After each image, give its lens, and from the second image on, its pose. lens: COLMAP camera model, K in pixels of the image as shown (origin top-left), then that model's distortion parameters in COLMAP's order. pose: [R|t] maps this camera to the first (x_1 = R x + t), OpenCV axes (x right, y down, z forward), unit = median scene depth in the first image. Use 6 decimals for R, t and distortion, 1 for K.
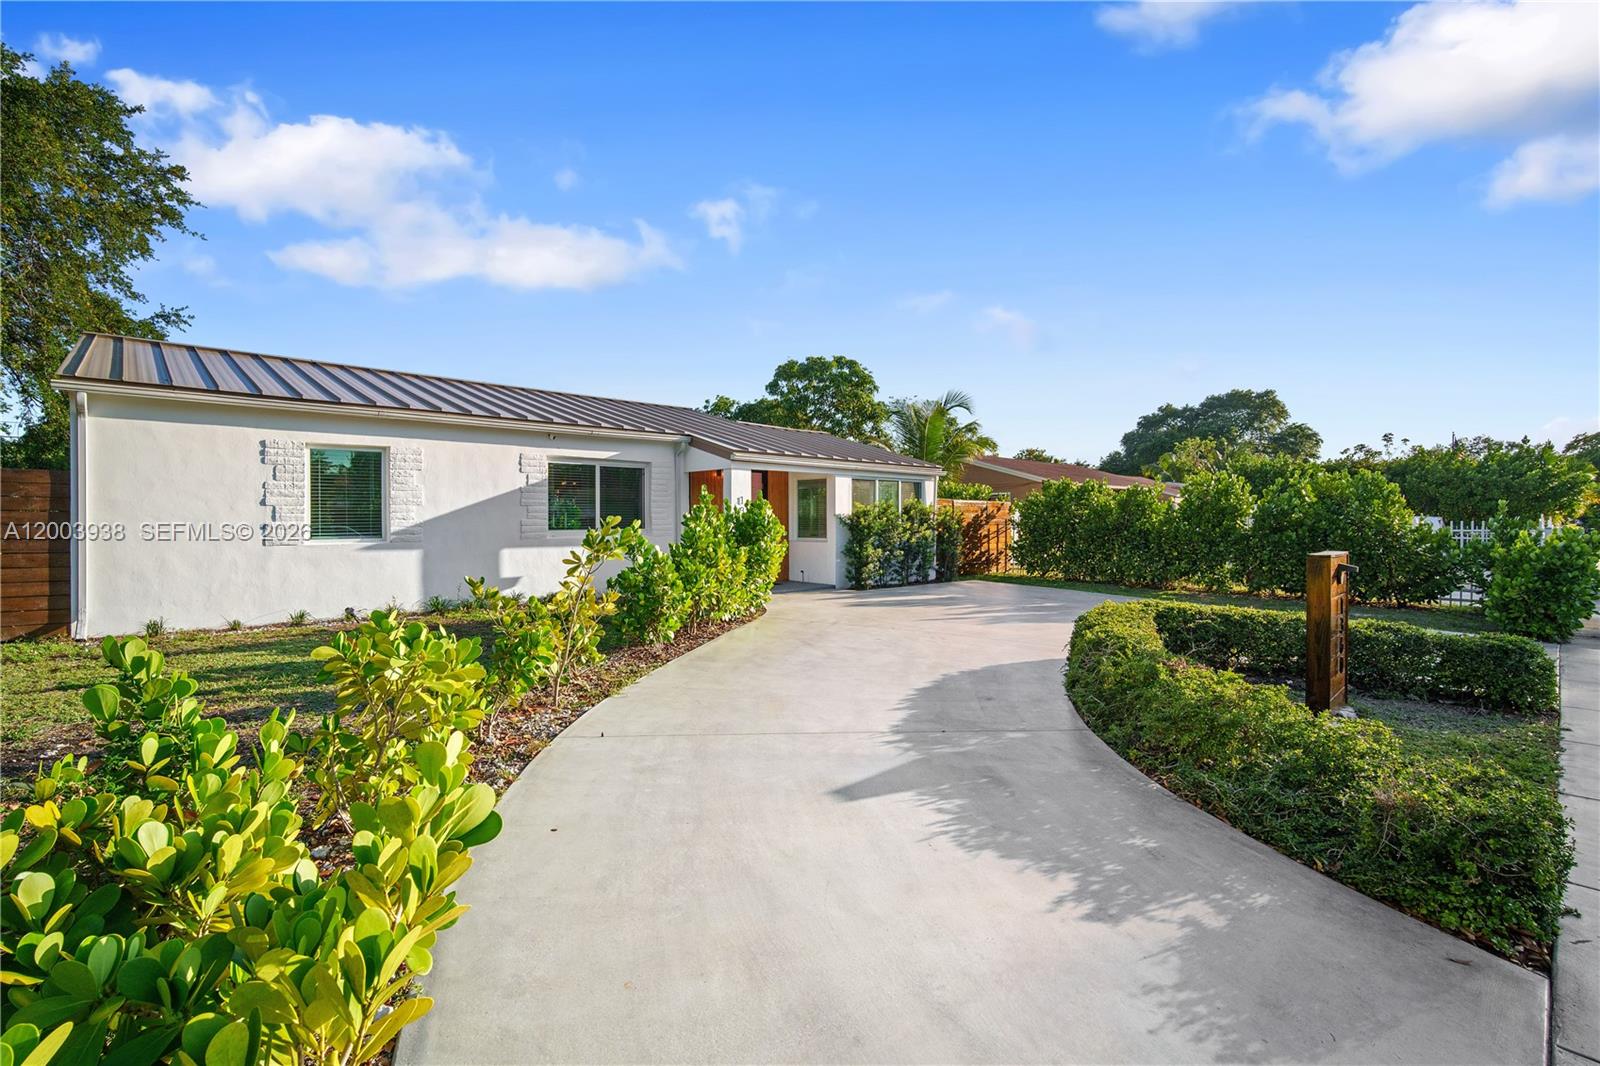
lens RADIAL K [[710.4, 0, 795.9], [0, 710.4, 530.6], [0, 0, 1]] dist [0.003118, 0.000224]
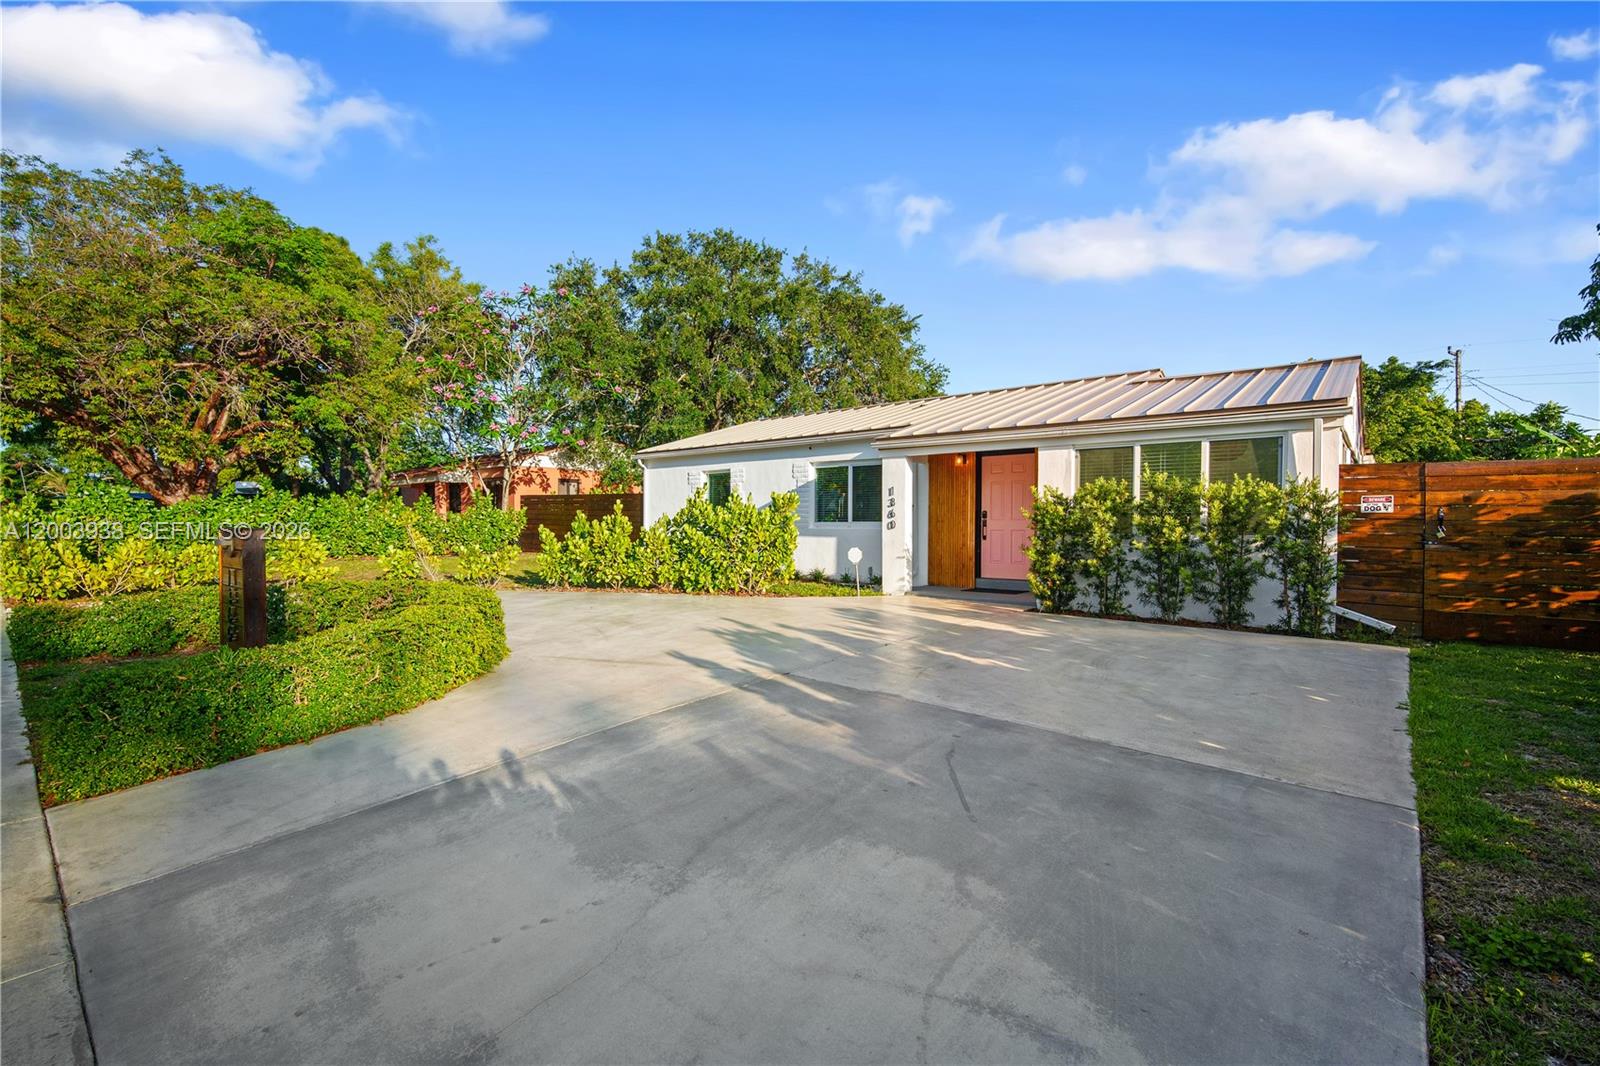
lens RADIAL K [[710.4, 0, 811.0], [0, 710.4, 527.1], [0, 0, 1]] dist [0.003118, 0.000224]
pose [[0.130079, 0.005431, -0.991489, 0.743237], [-0.022969, 0.999733, 0.002462, 0.004880], [0.991238, 0.022453, 0.130169, 0.680323]]
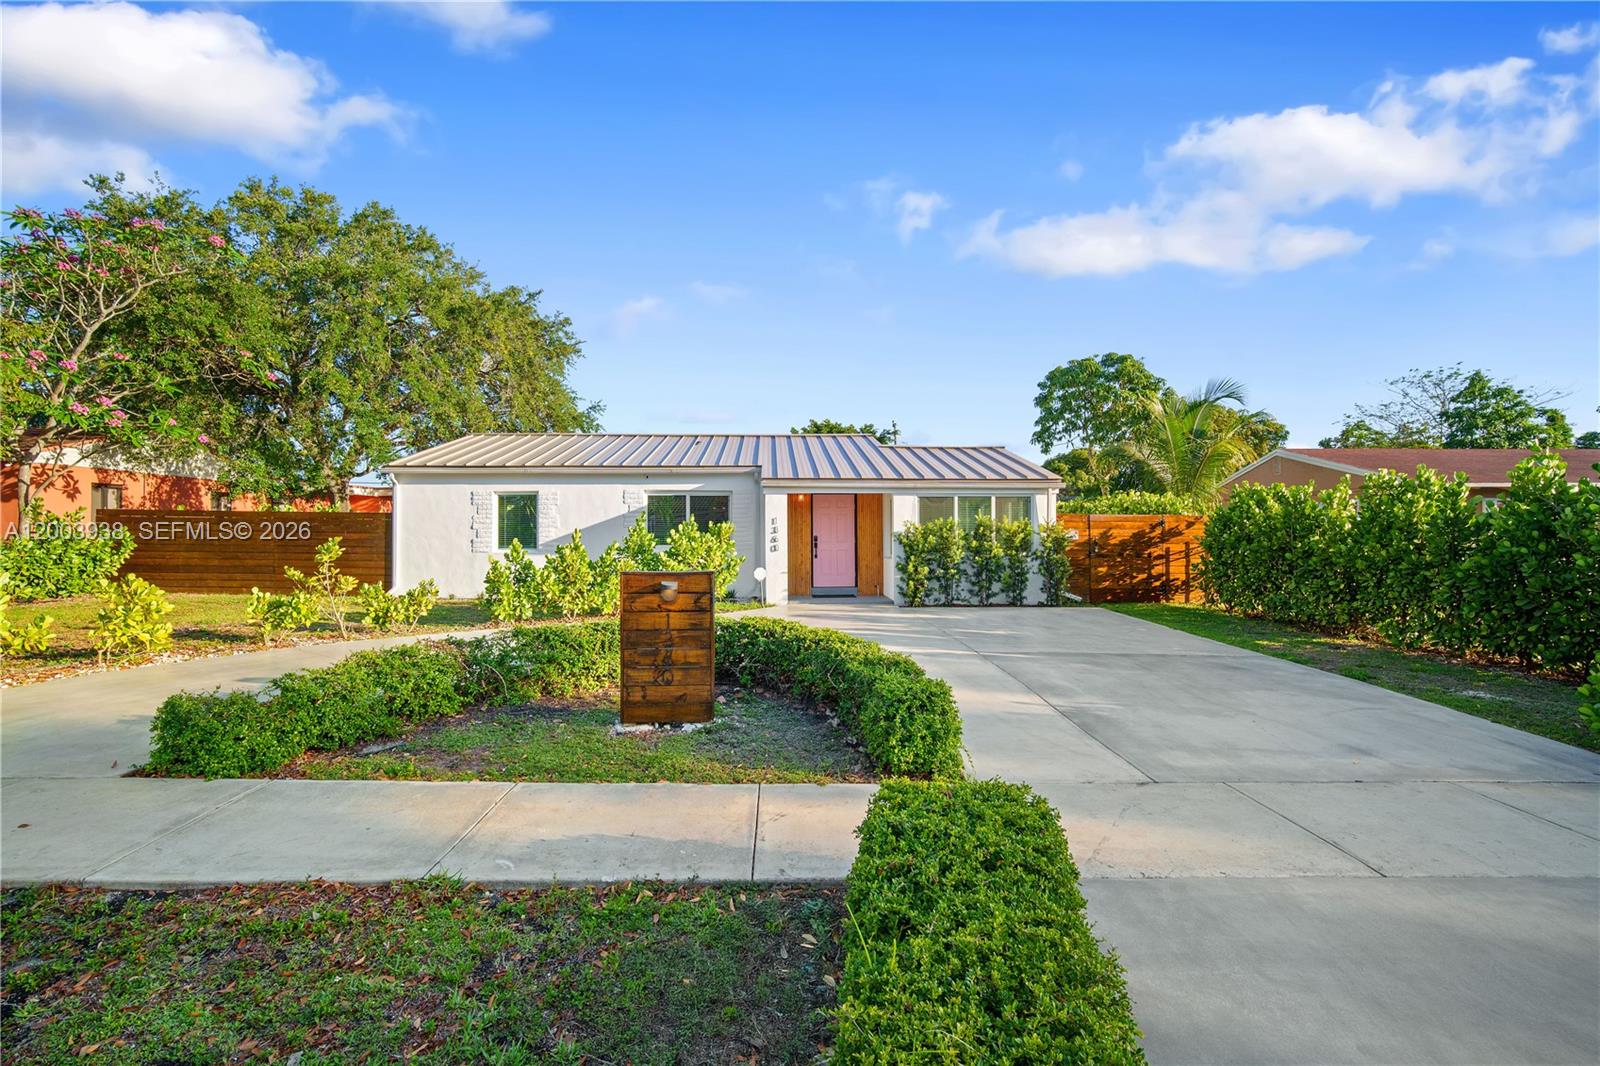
lens RADIAL K [[710.4, 0, 804.2], [0, 710.4, 533.6], [0, 0, 1]] dist [0.003118, 0.000224]
pose [[0.768534, 0.000410, -0.639809, 0.620909], [-0.009825, 0.999889, -0.011161, -0.007735], [0.639734, 0.014863, 0.768453, 0.117052]]
